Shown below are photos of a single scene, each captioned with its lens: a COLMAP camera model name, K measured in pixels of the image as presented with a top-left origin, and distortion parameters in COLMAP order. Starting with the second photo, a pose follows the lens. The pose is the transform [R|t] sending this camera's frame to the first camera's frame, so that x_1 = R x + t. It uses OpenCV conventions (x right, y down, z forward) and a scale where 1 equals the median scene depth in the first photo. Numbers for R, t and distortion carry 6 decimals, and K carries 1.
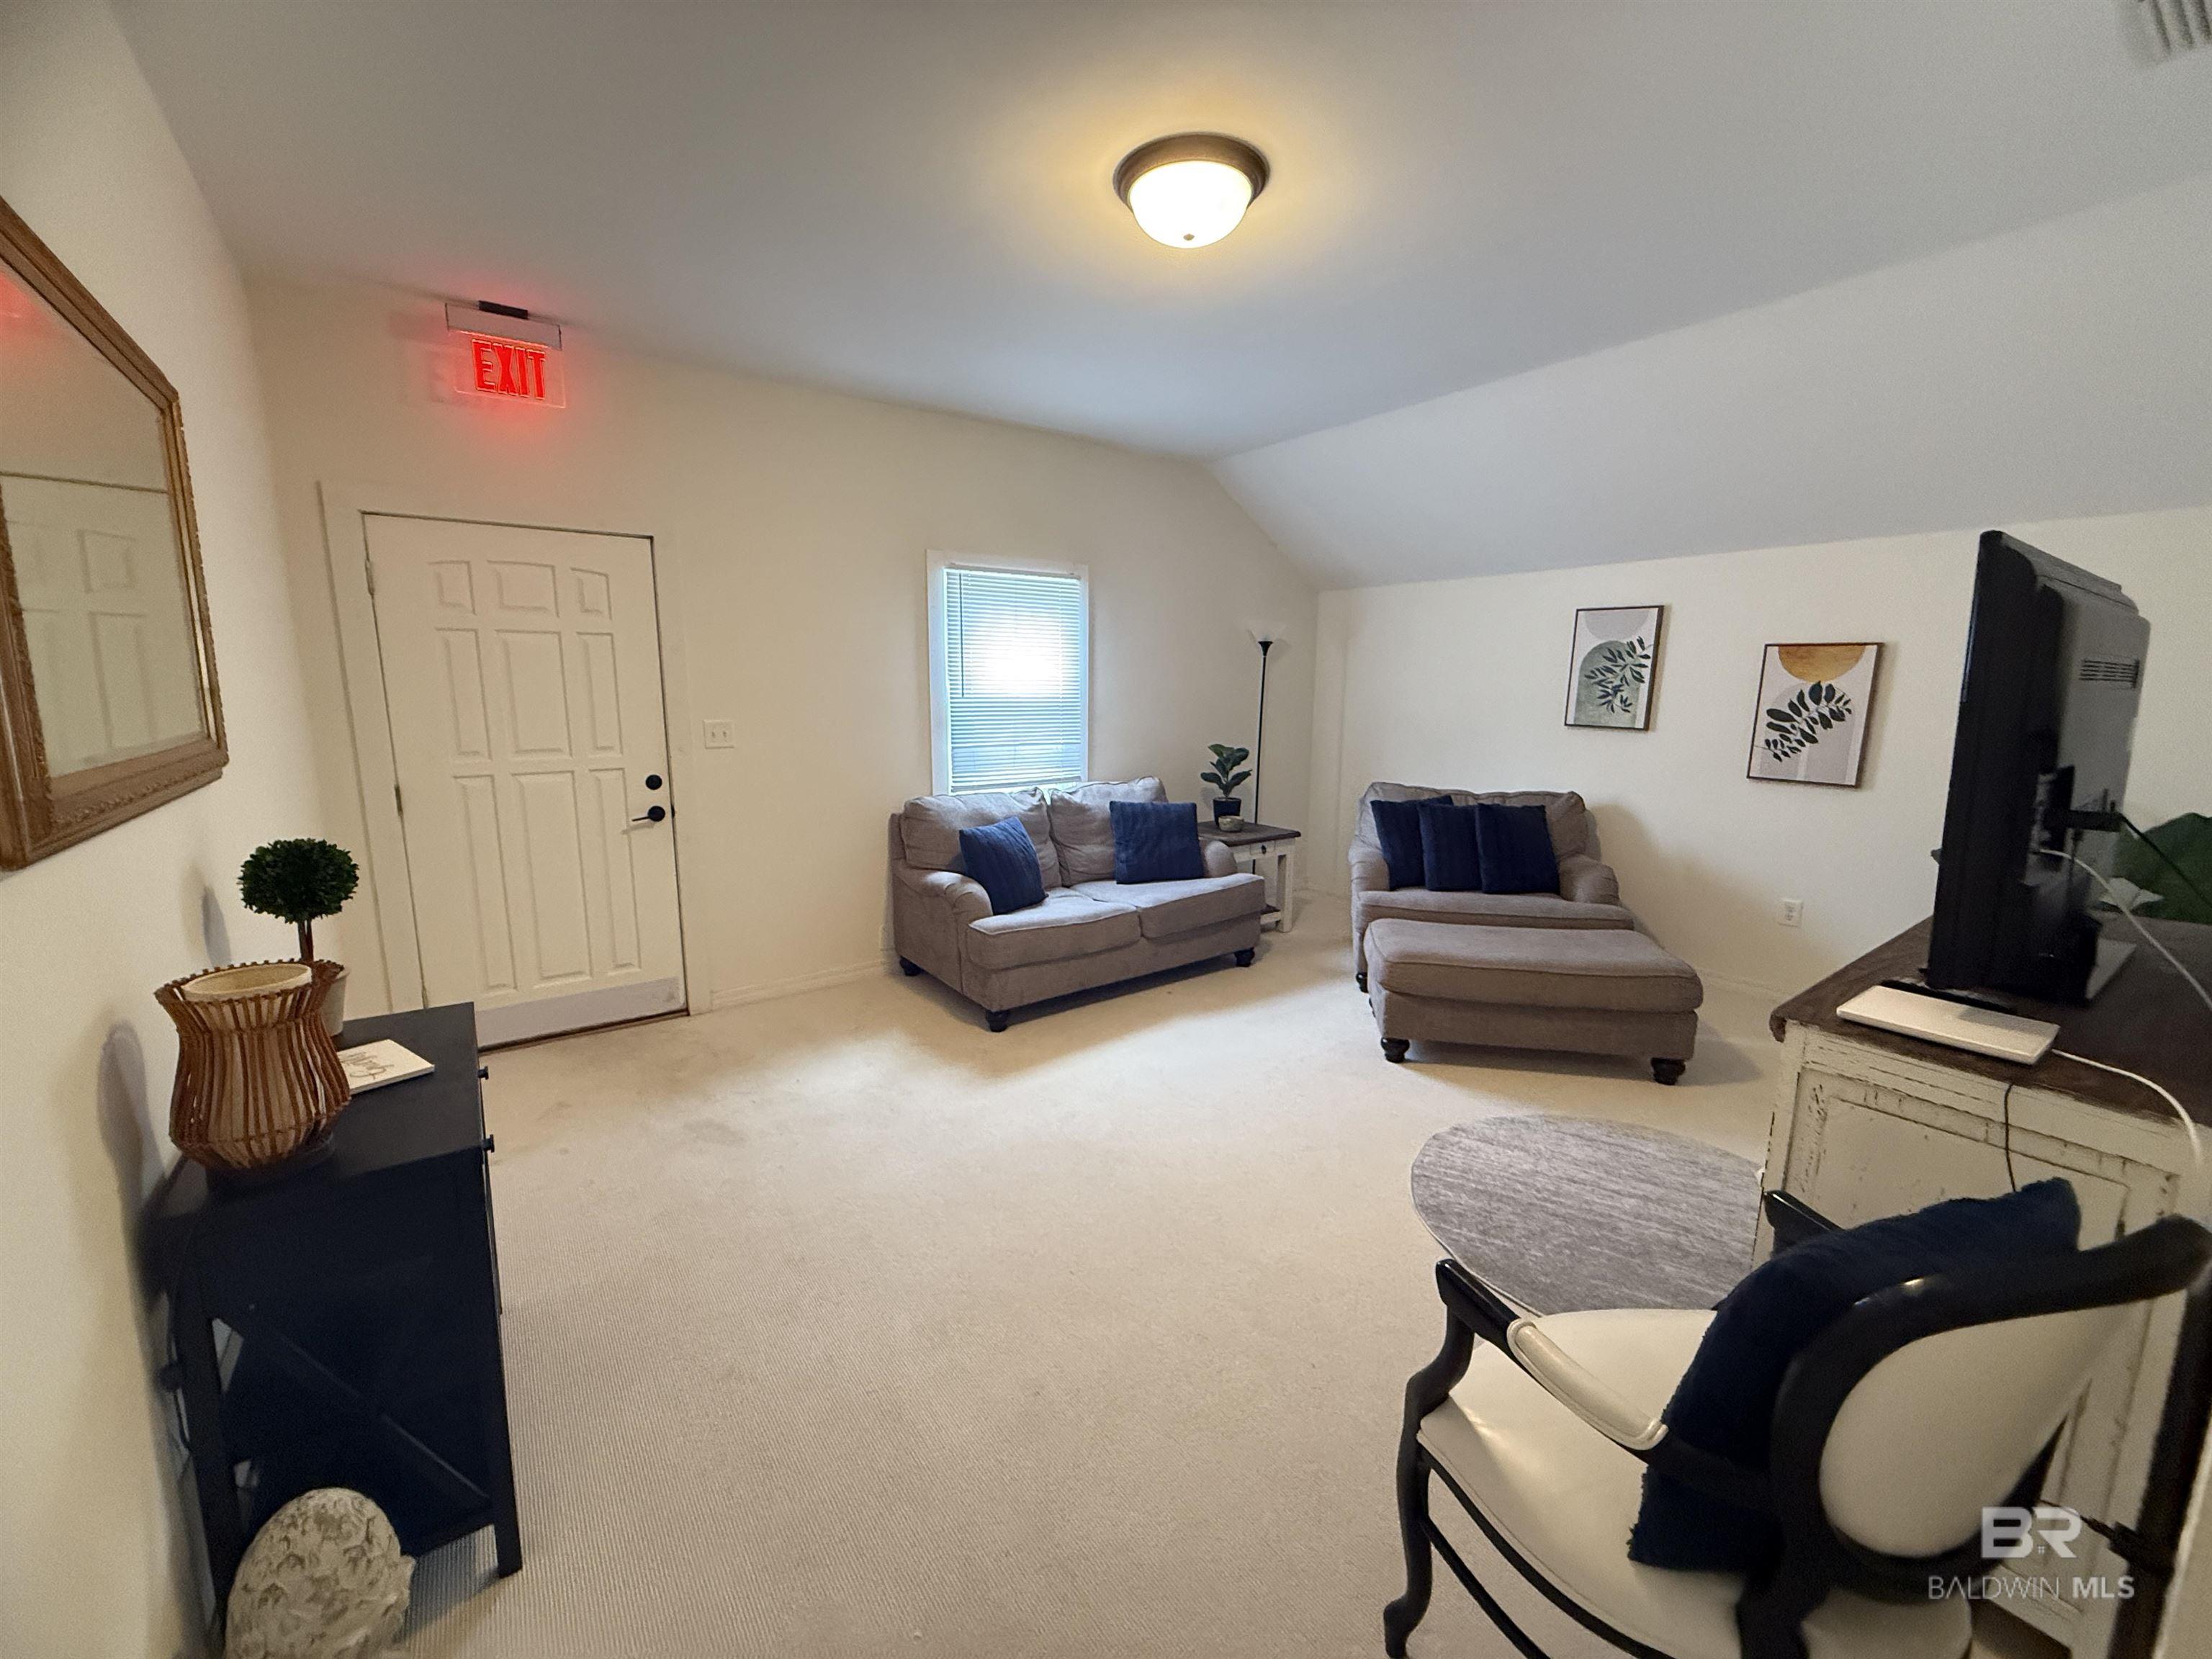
lens RADIAL K [[880.1, 0, 1098.5], [0, 880.1, 830.2], [0, 0, 1]] dist [0.000962, 0.000138]
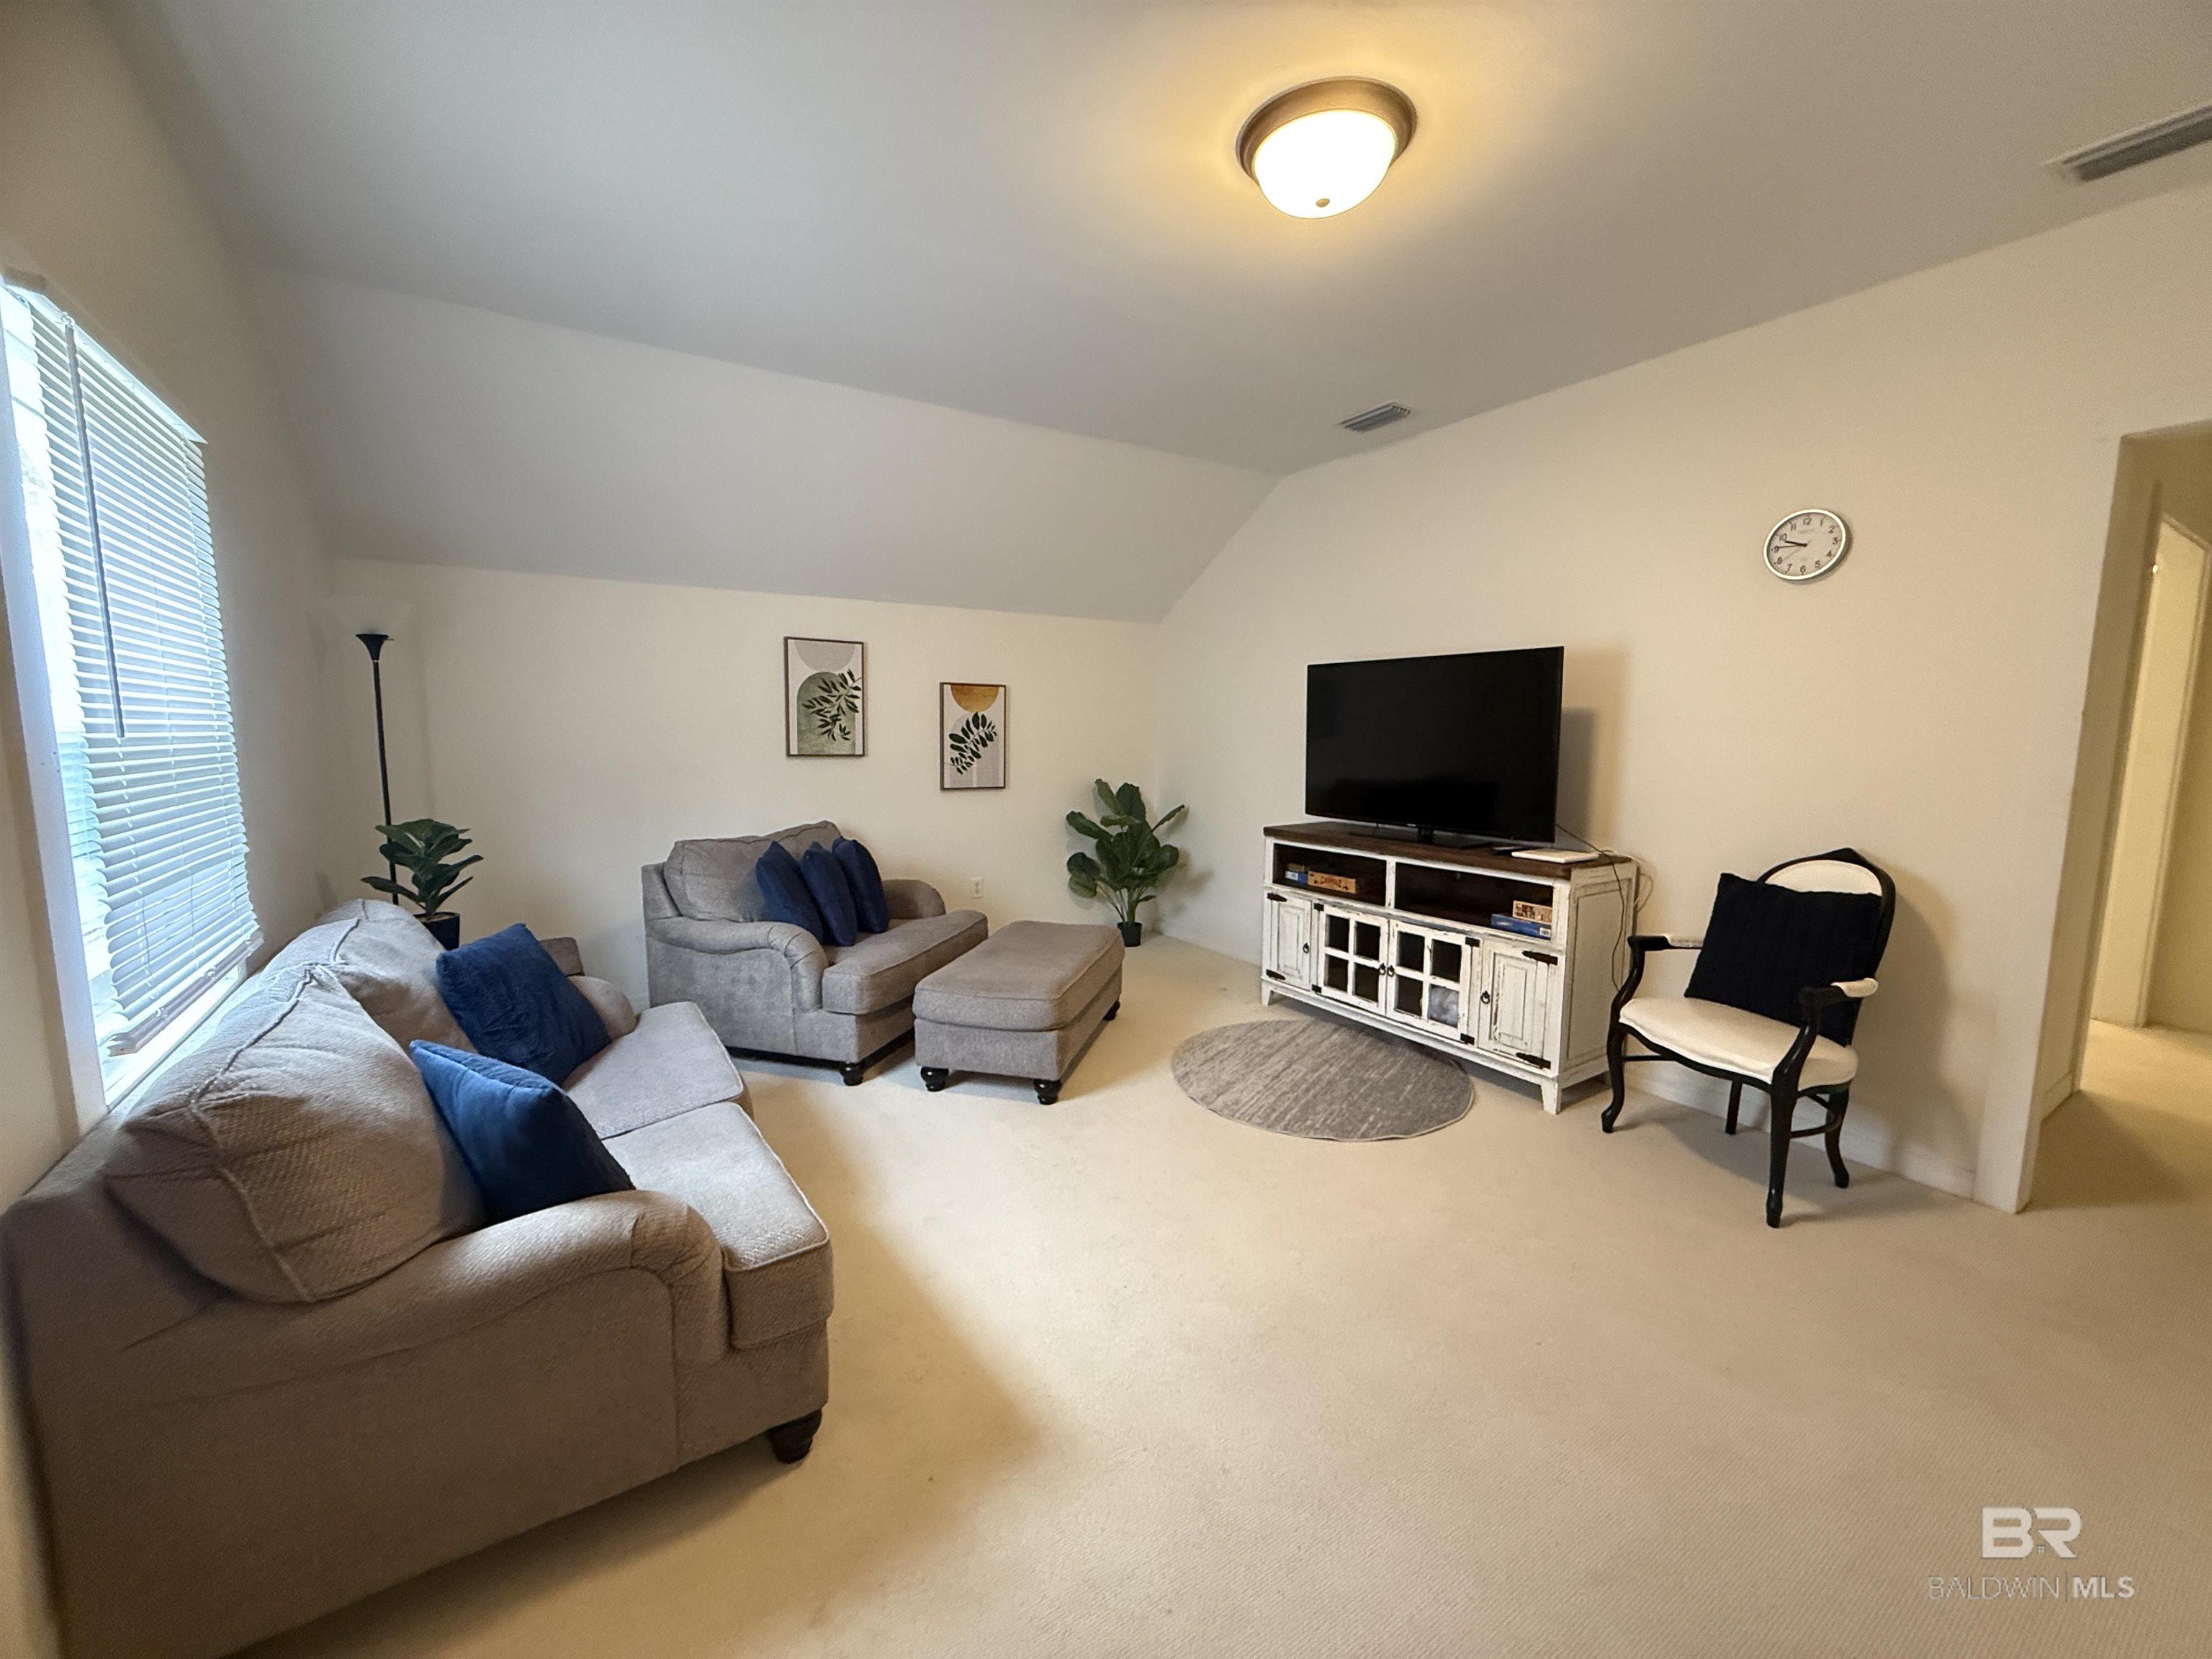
lens RADIAL K [[880.1, 0, 1098.5], [0, 880.1, 830.2], [0, 0, 1]] dist [0.000962, 0.000138]
pose [[0.043587, -0.123585, 0.991376, -0.453798], [0.163211, 0.979869, 0.114975, -0.102375], [-0.985628, 0.156792, 0.062880, 0.666594]]
